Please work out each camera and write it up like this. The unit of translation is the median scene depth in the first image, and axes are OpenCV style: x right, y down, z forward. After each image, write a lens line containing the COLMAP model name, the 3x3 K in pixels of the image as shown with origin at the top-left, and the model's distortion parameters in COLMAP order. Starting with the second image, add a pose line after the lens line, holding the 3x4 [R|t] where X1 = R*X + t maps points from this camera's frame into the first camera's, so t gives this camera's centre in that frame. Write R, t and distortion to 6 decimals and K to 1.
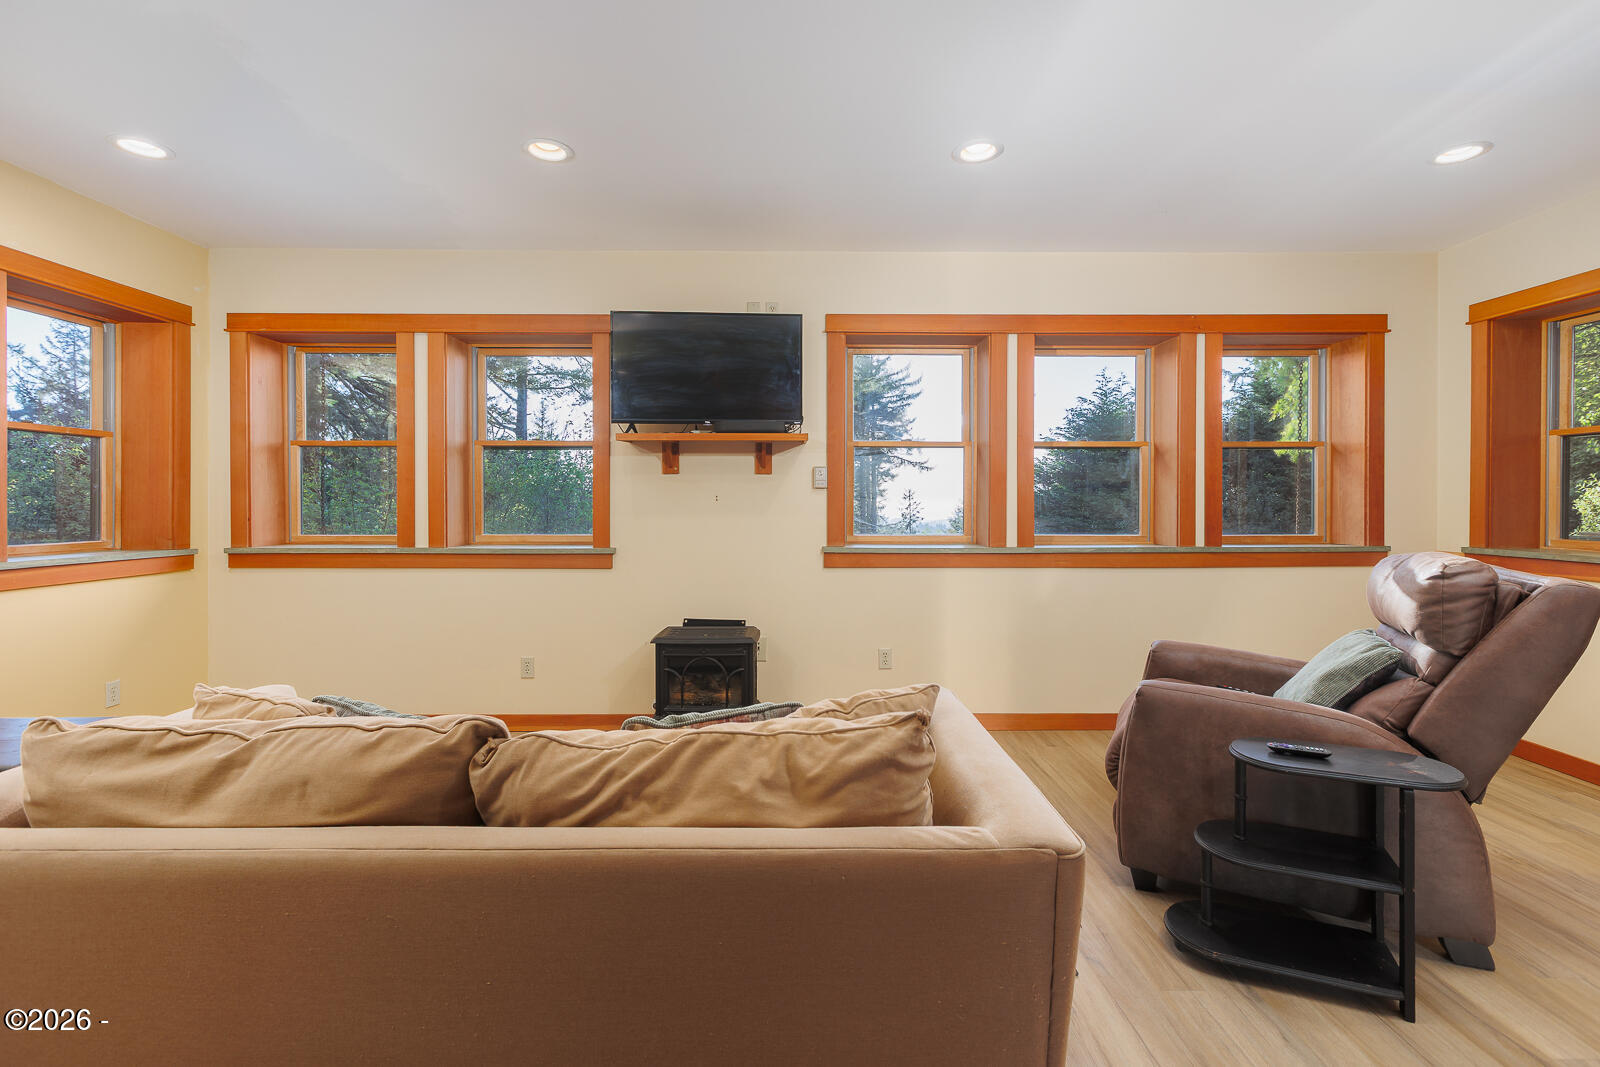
lens RADIAL K [[740.8, 0, 802.1], [0, 740.8, 507.7], [0, 0, 1]] dist [0.005554, 0.000084]
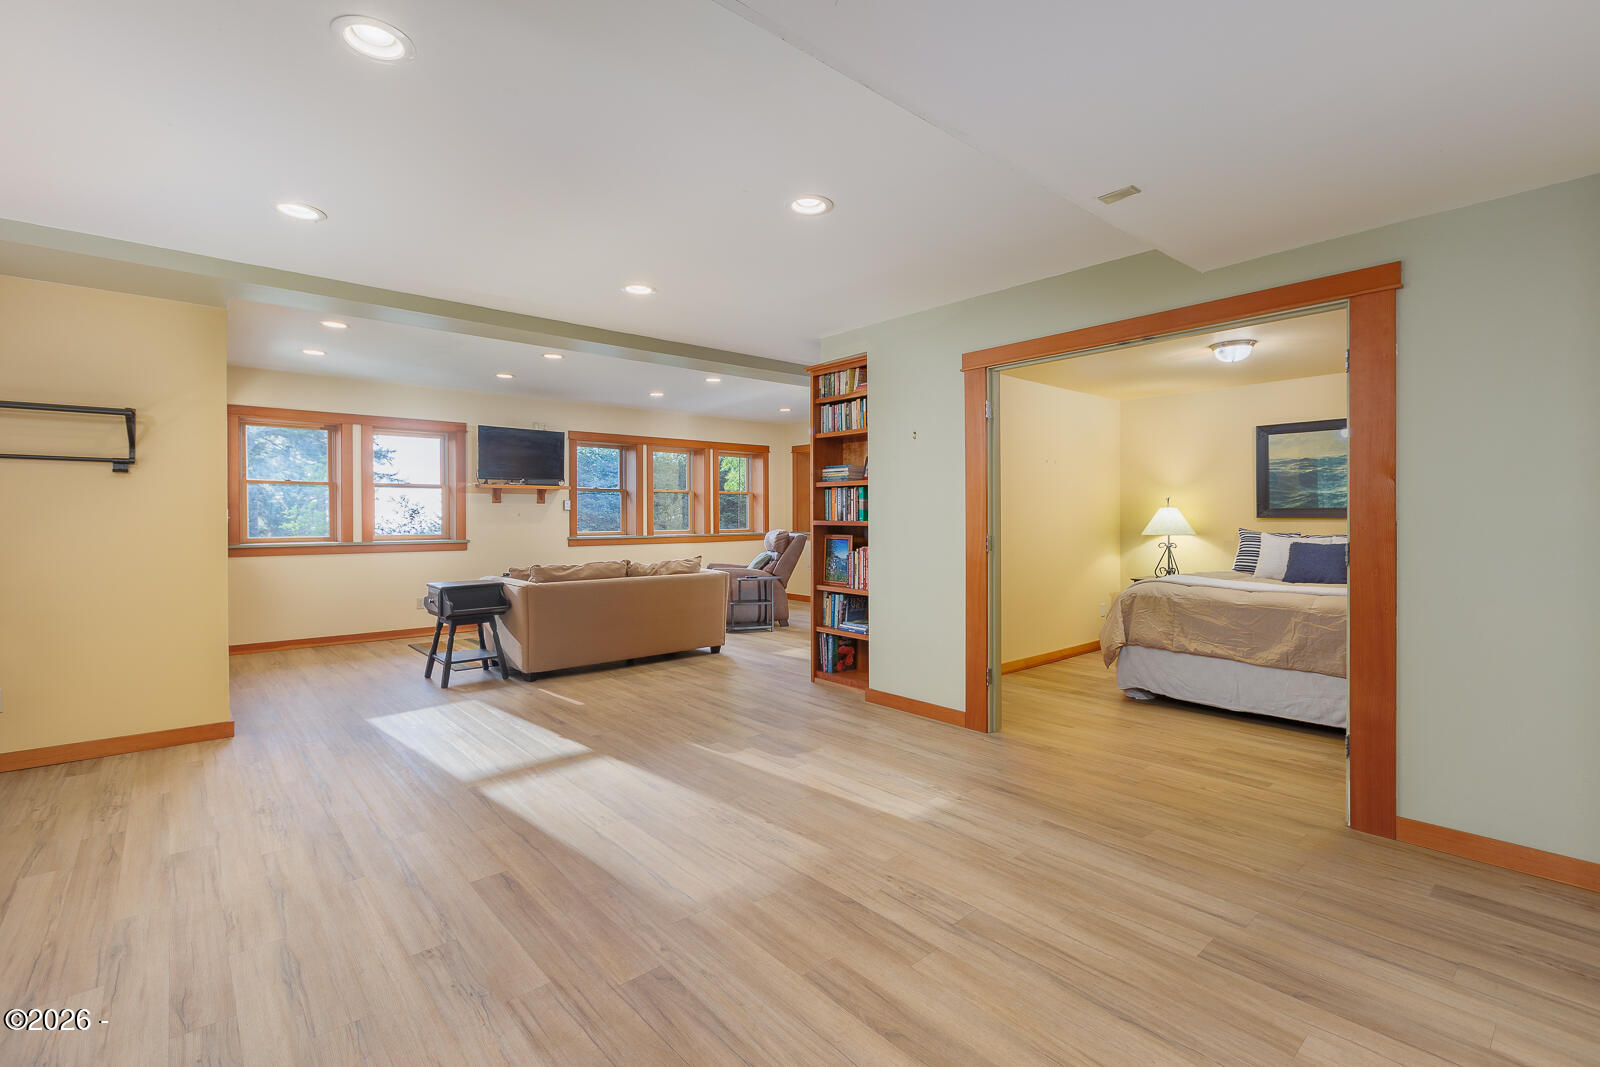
lens RADIAL K [[740.8, 0, 802.1], [0, 740.8, 507.7], [0, 0, 1]] dist [0.005554, 0.000084]
pose [[0.762221, 0.004619, 0.647300, -0.870710], [0.006721, 0.999864, -0.015050, 0.003576], [-0.647282, 0.015822, 0.762087, -1.135937]]
